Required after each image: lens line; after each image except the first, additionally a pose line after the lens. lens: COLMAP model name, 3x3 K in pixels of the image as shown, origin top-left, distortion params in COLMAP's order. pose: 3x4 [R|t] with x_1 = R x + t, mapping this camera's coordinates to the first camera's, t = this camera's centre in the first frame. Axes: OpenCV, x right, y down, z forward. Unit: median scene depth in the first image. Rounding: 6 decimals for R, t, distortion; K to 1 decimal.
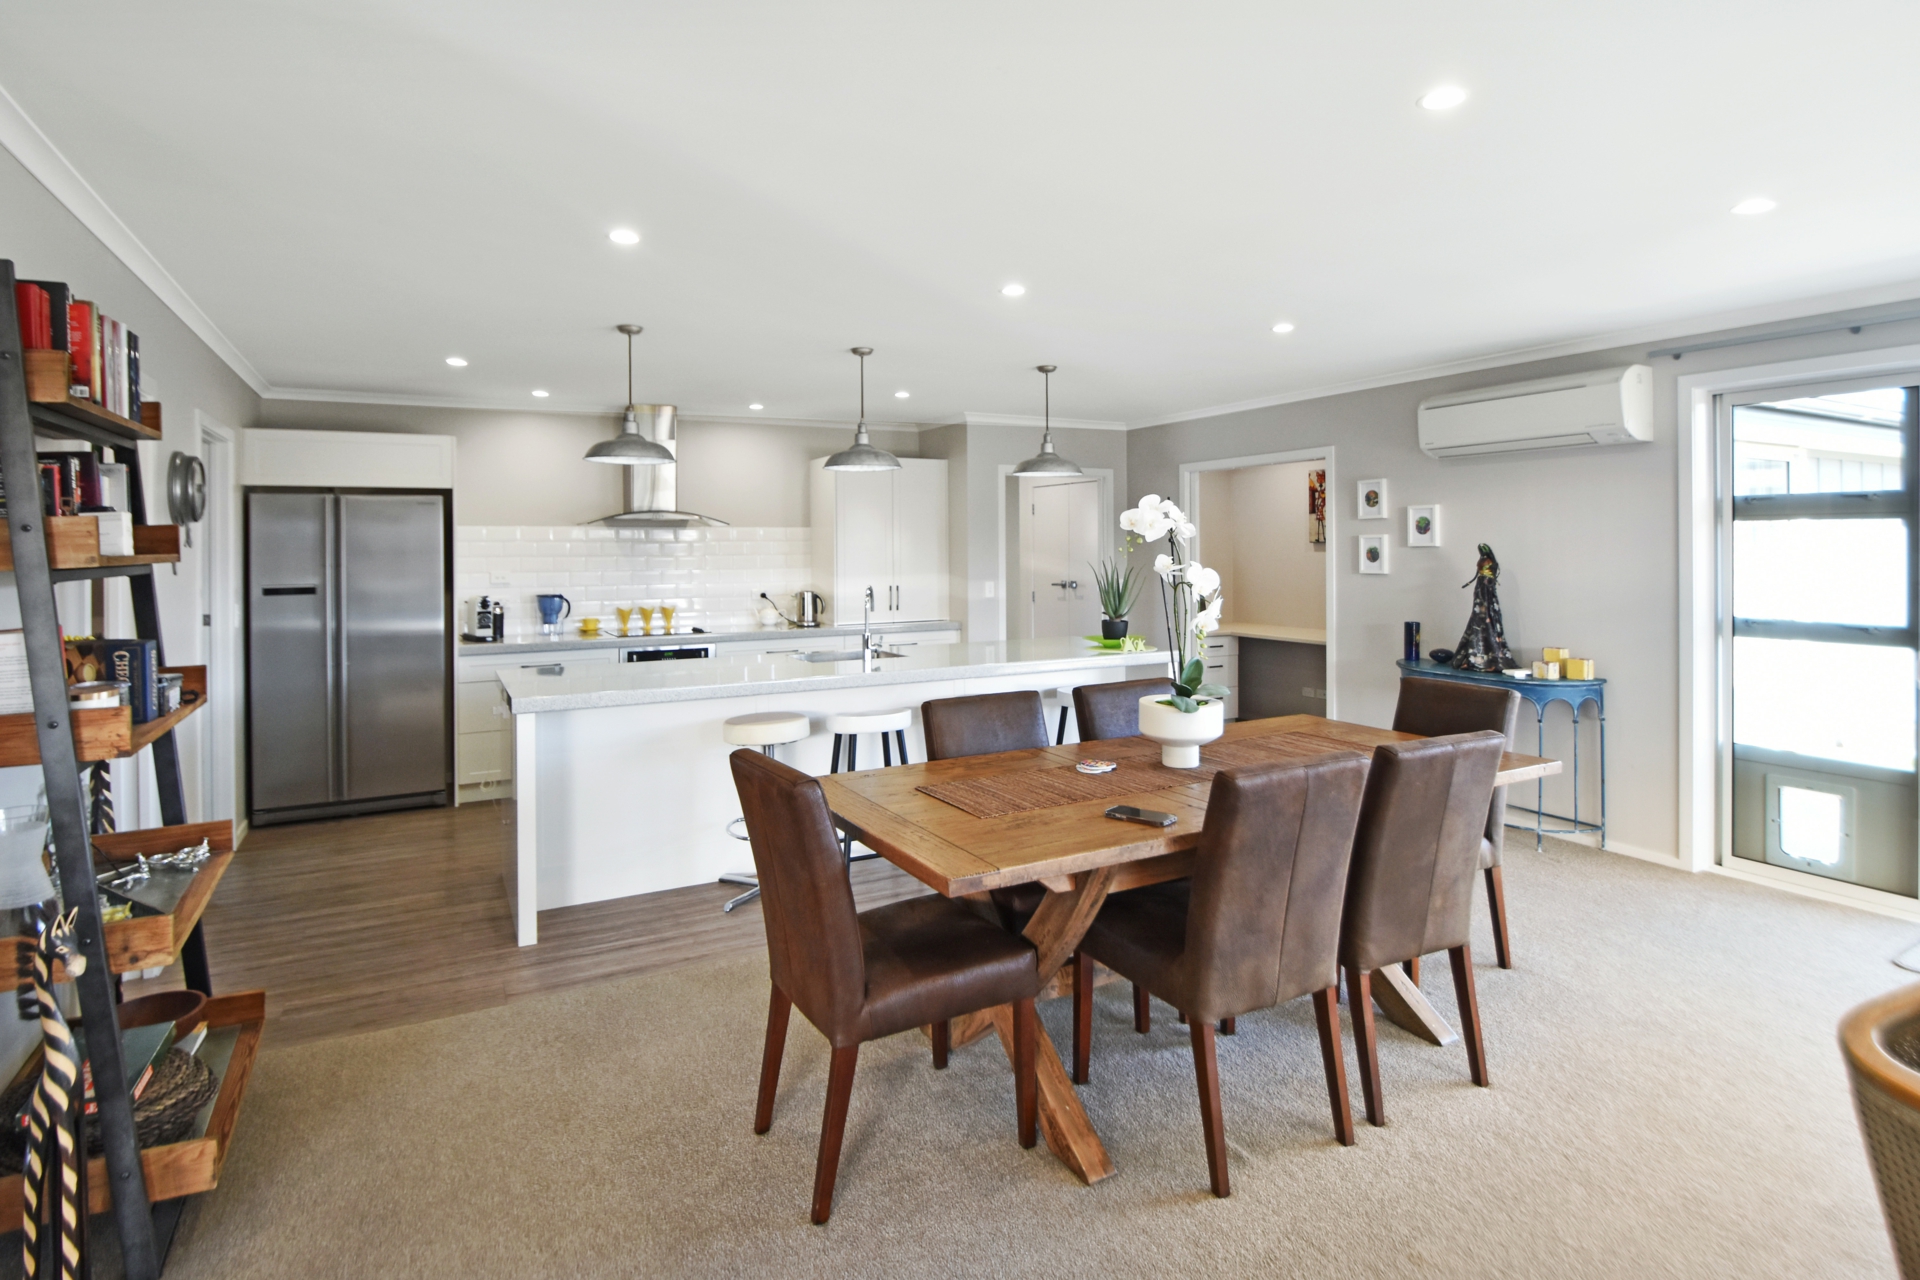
lens RADIAL K [[1014.7, 0, 970.8], [0, 1014.7, 649.8], [0, 0, 1]] dist [-0.011527, -0.008972]
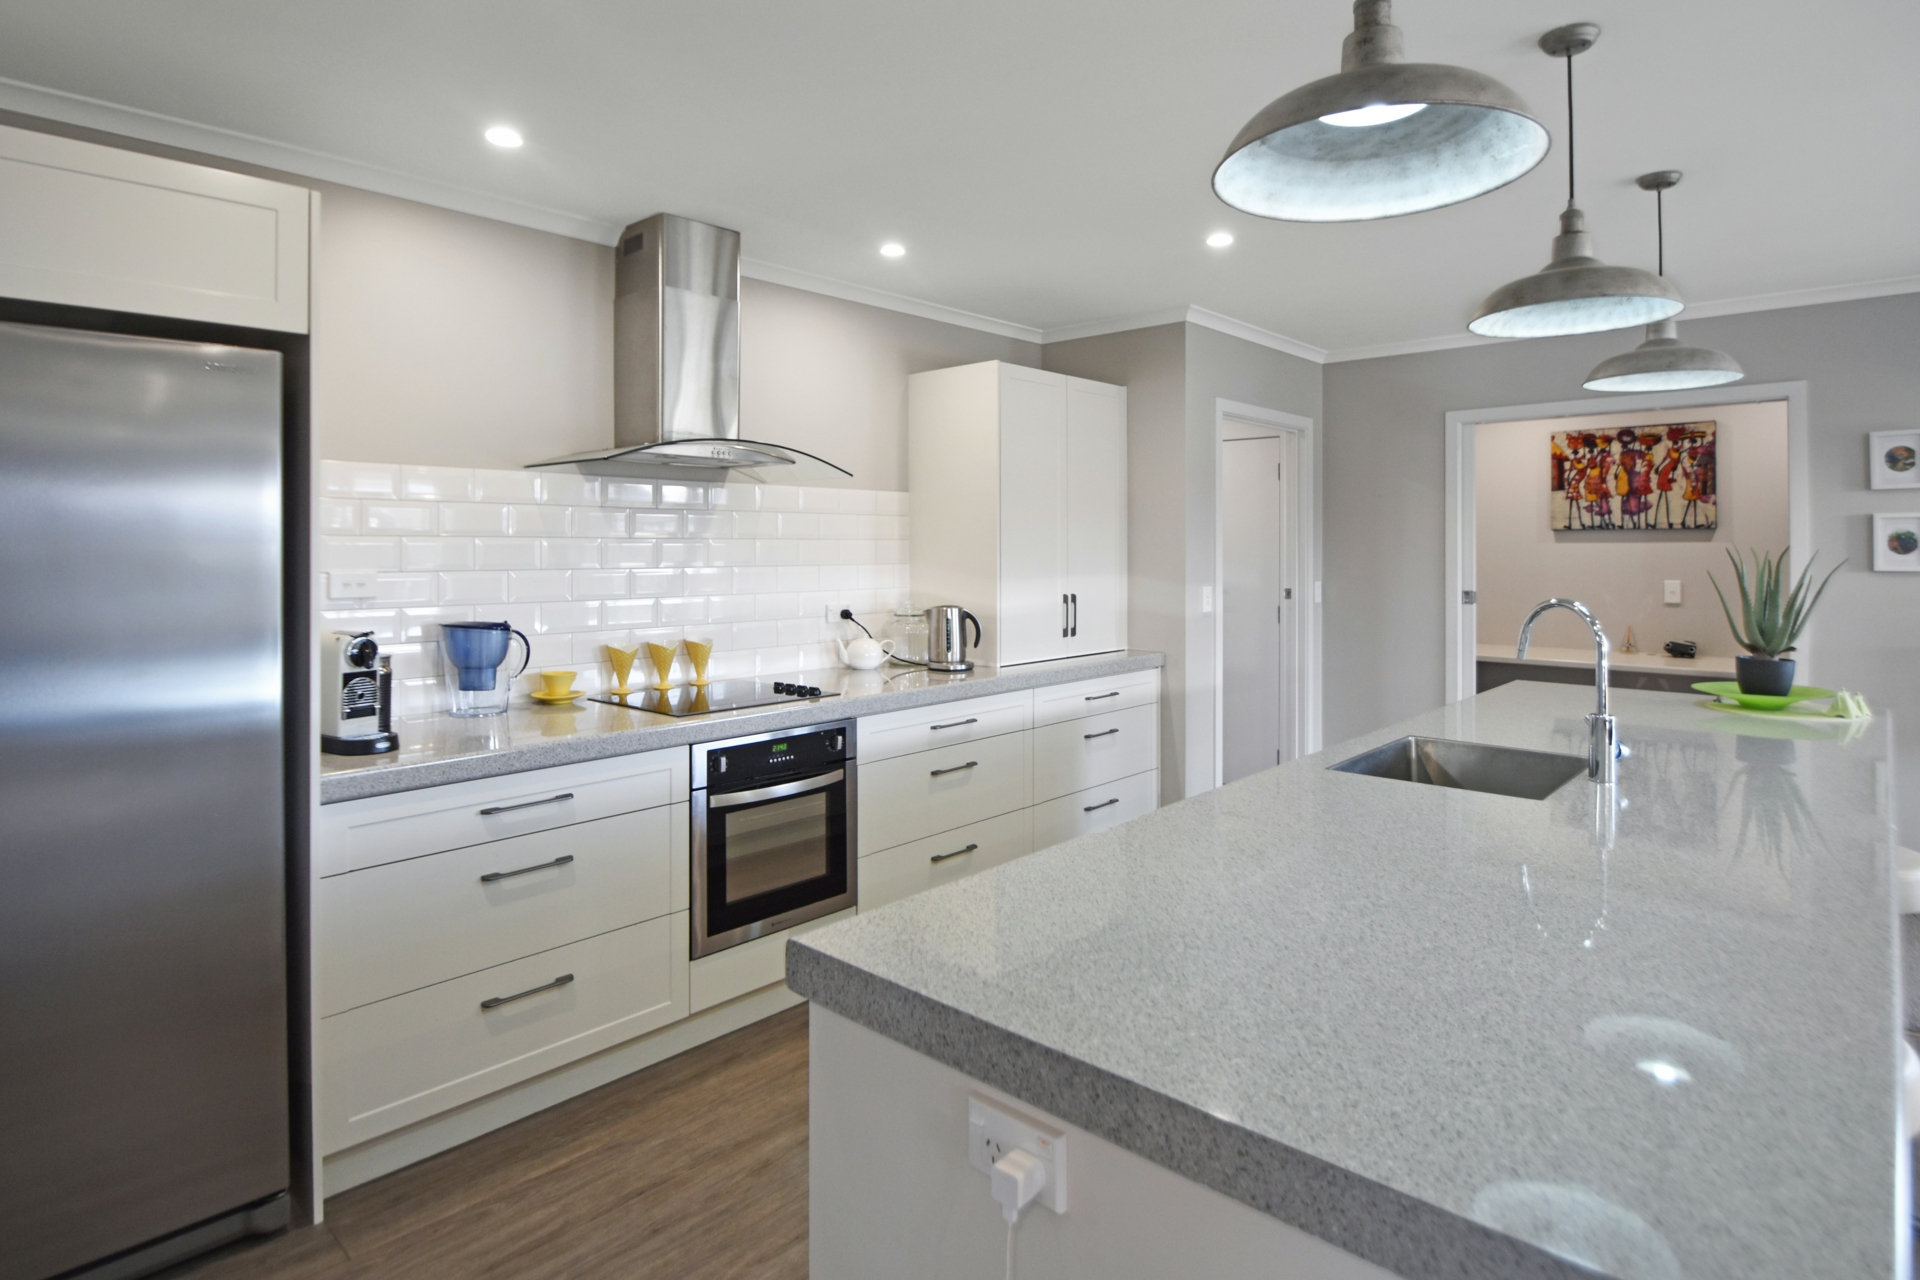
lens RADIAL K [[1014.7, 0, 947.5], [0, 1014.7, 626.1], [0, 0, 1]] dist [-0.011527, -0.008972]
pose [[0.949638, -0.018717, 0.312788, -0.349872], [0.026518, 0.999434, -0.020704, -0.037548], [-0.312224, 0.027956, 0.949597, 0.507353]]
